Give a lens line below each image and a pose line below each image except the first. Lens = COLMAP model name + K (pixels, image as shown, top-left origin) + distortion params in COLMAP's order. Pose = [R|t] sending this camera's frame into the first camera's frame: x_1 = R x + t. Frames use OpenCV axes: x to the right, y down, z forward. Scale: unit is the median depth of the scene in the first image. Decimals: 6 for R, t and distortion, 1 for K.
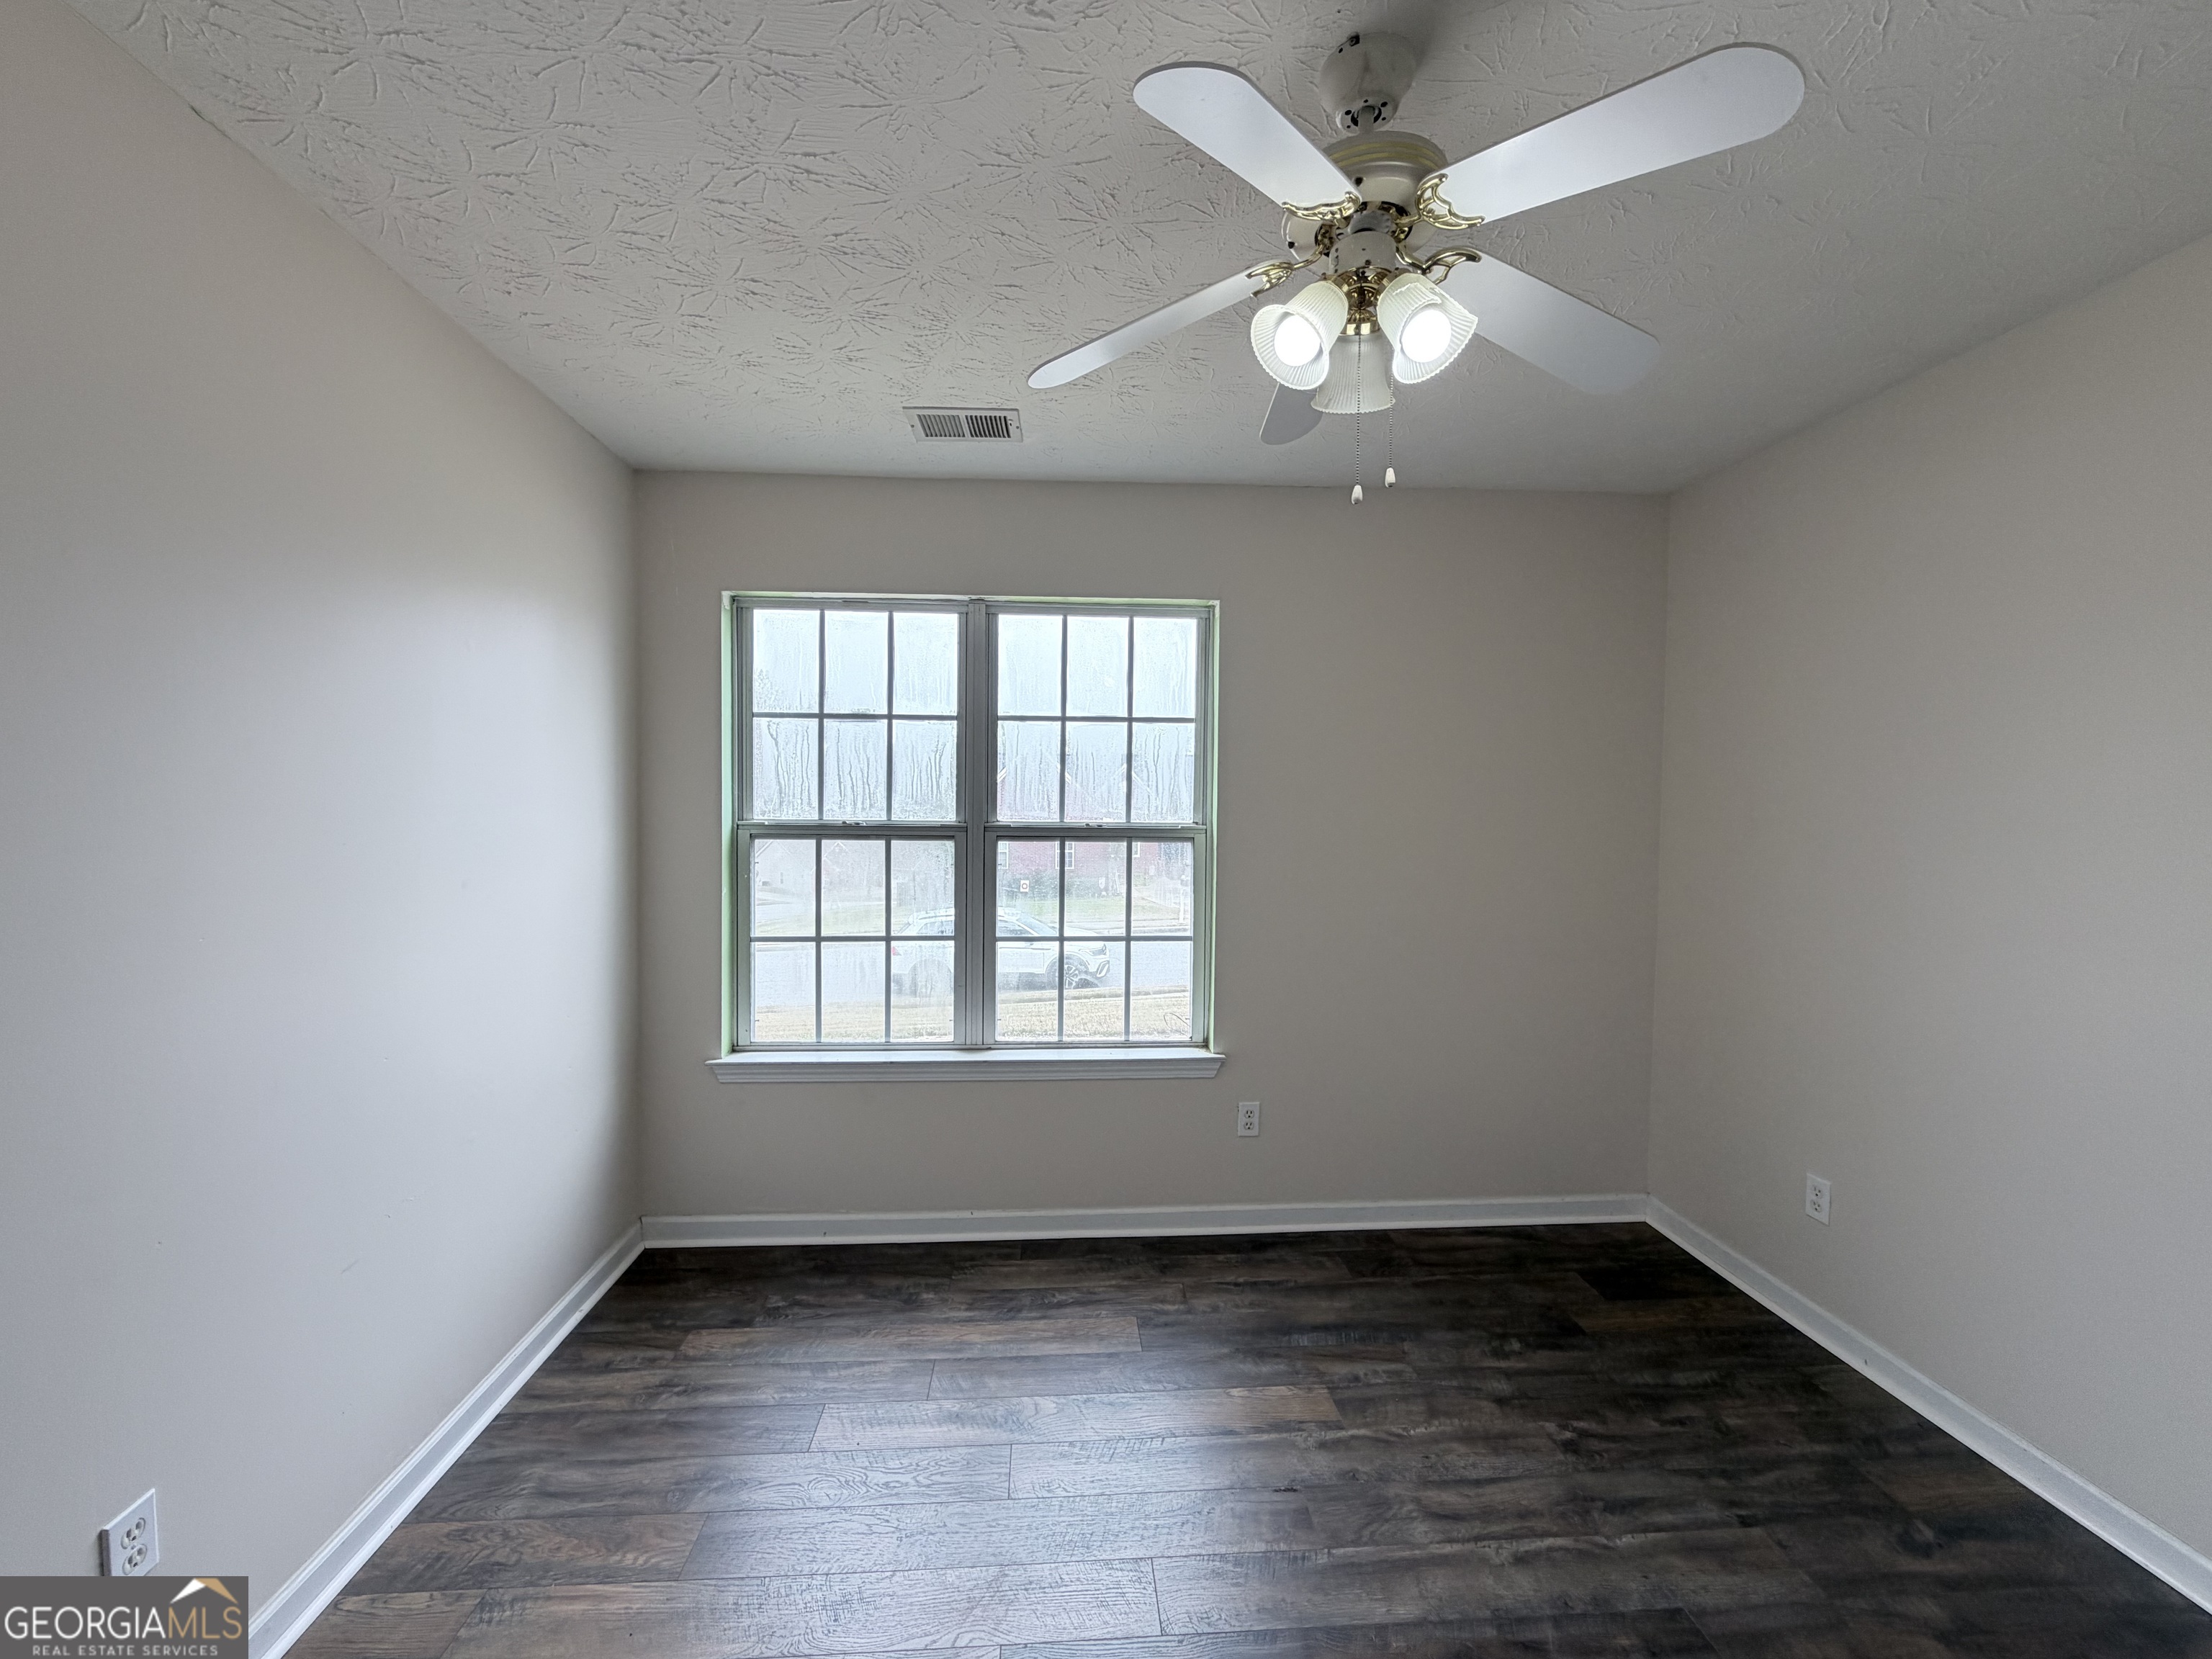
lens RADIAL K [[880.9, 0, 1101.7], [0, 880.9, 829.0], [0, 0, 1]] dist [-0.002328, 0.000308]
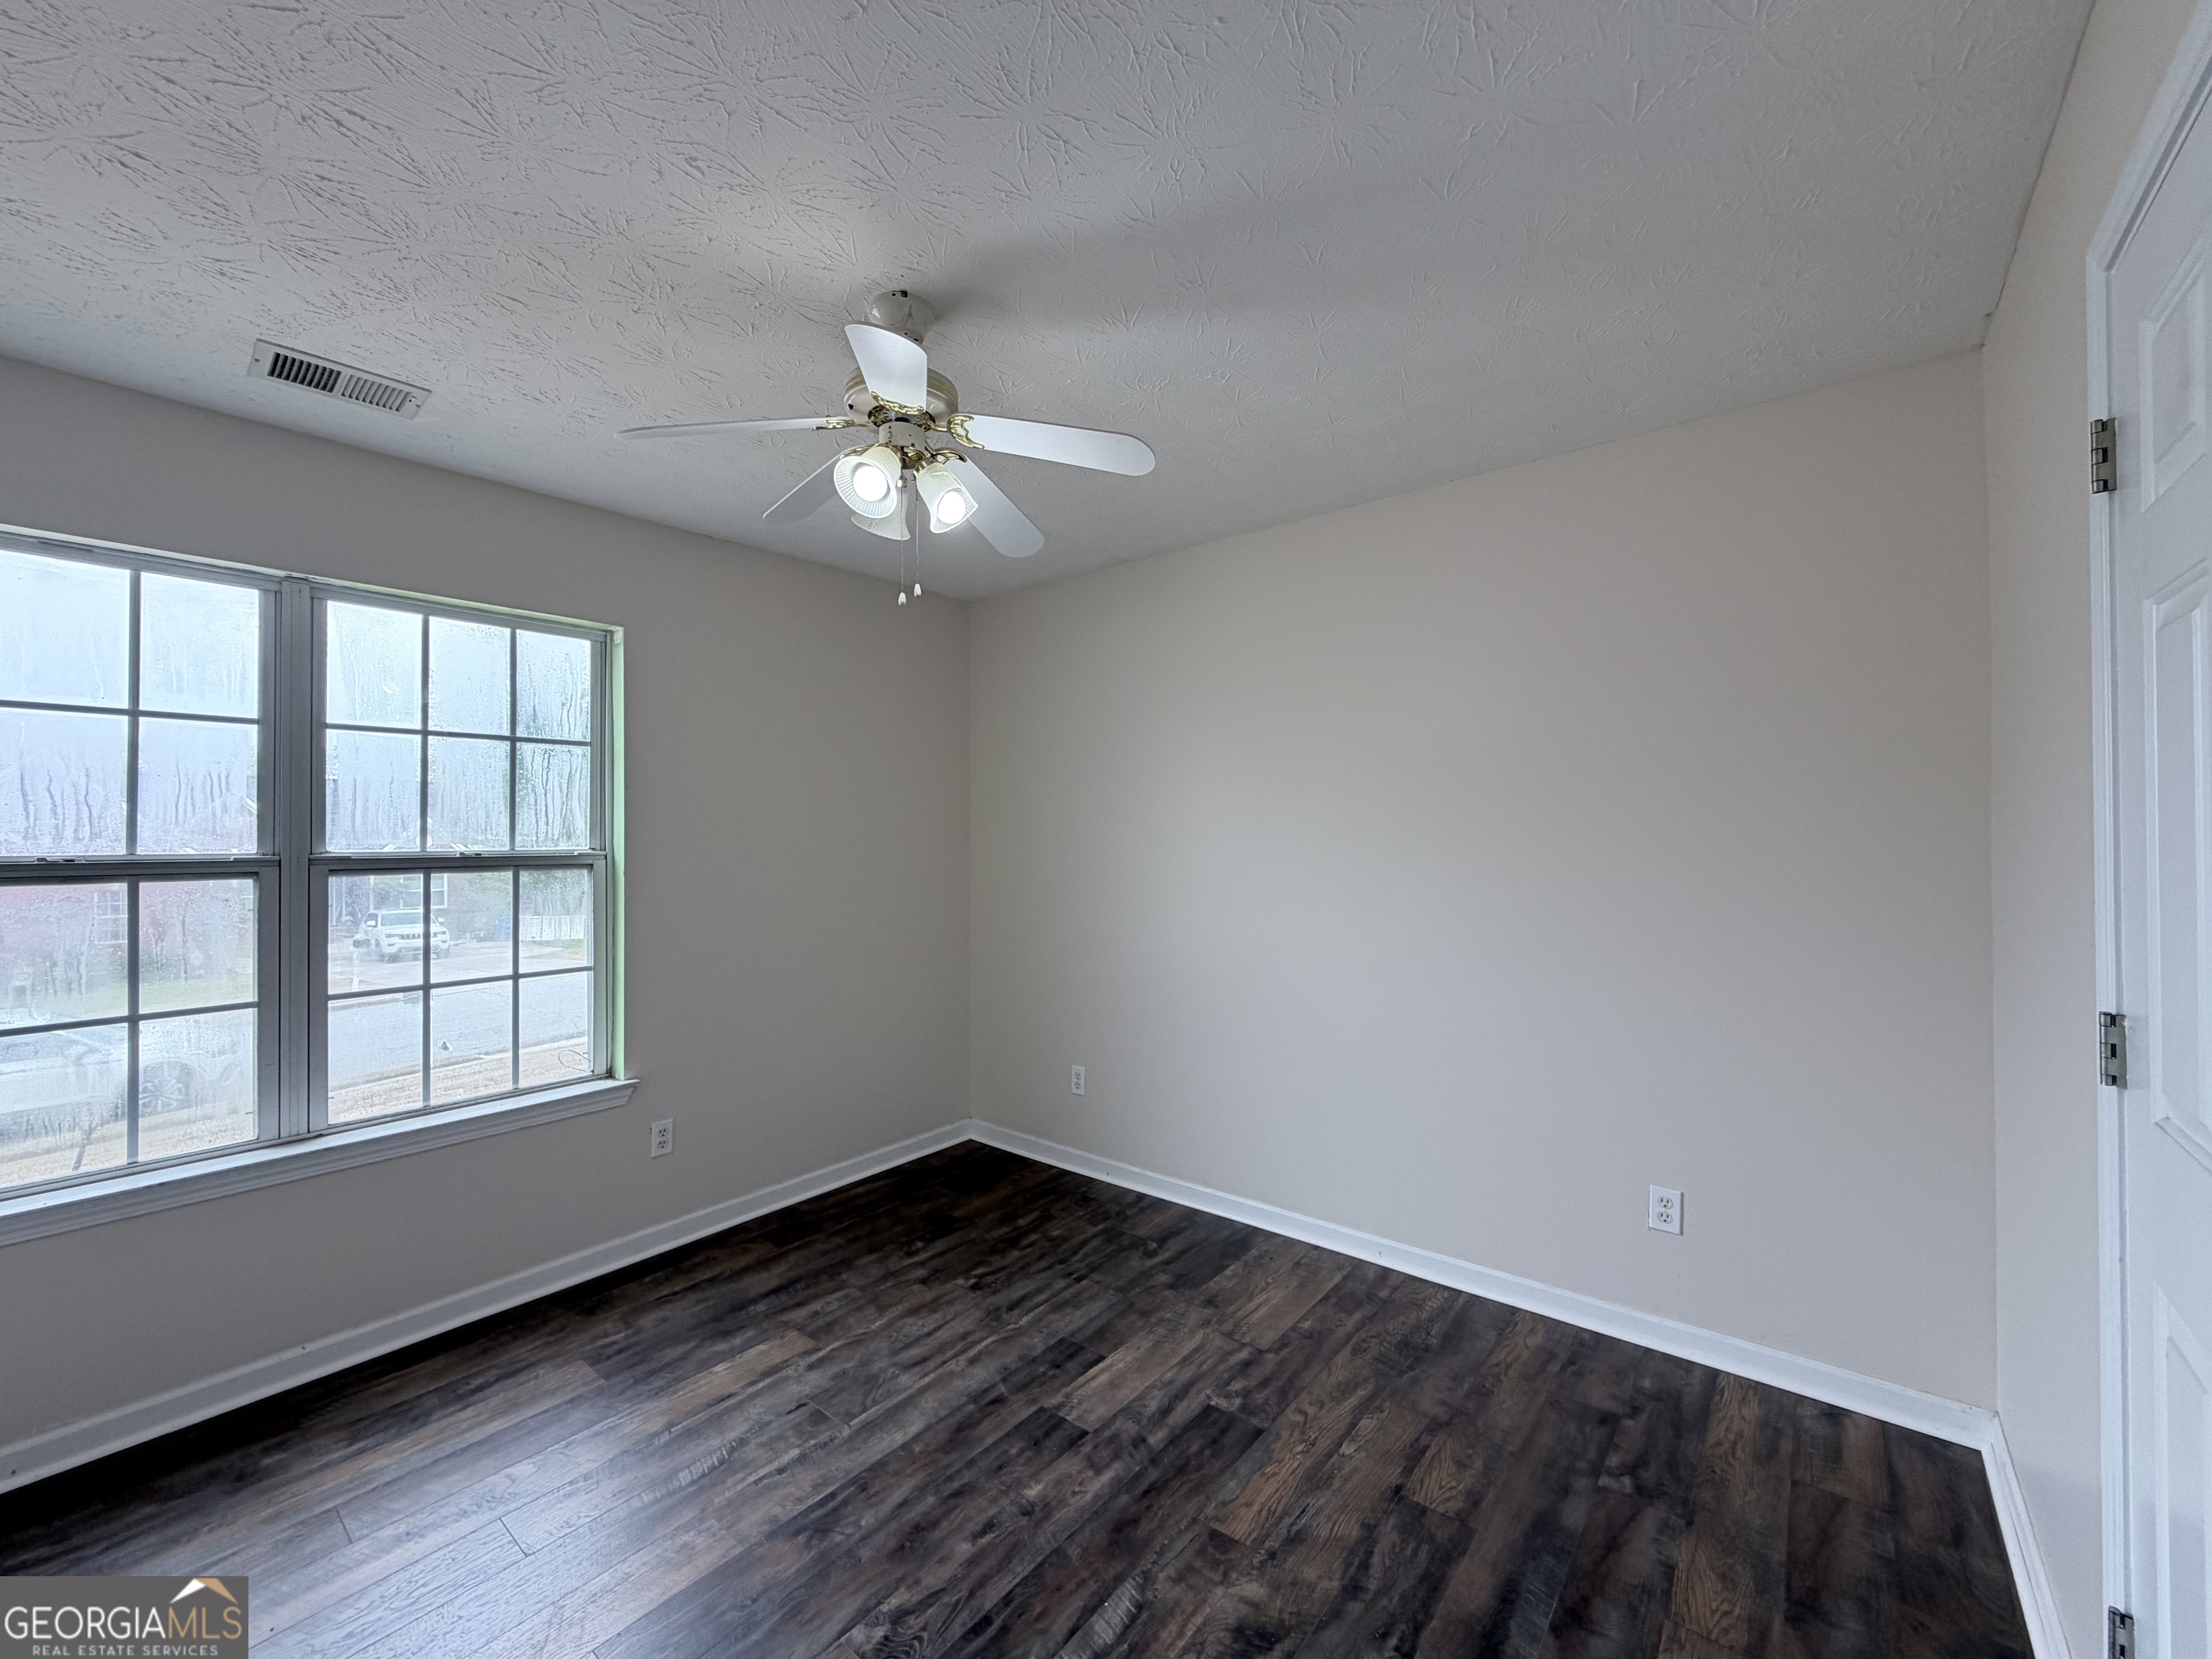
lens RADIAL K [[880.9, 0, 1103.4], [0, 880.9, 826.9], [0, 0, 1]] dist [-0.002328, 0.000308]
pose [[0.679615, -0.004682, 0.733554, -0.271717], [0.035075, 0.999043, -0.026119, 0.017308], [-0.732730, 0.043480, 0.679130, -0.094330]]
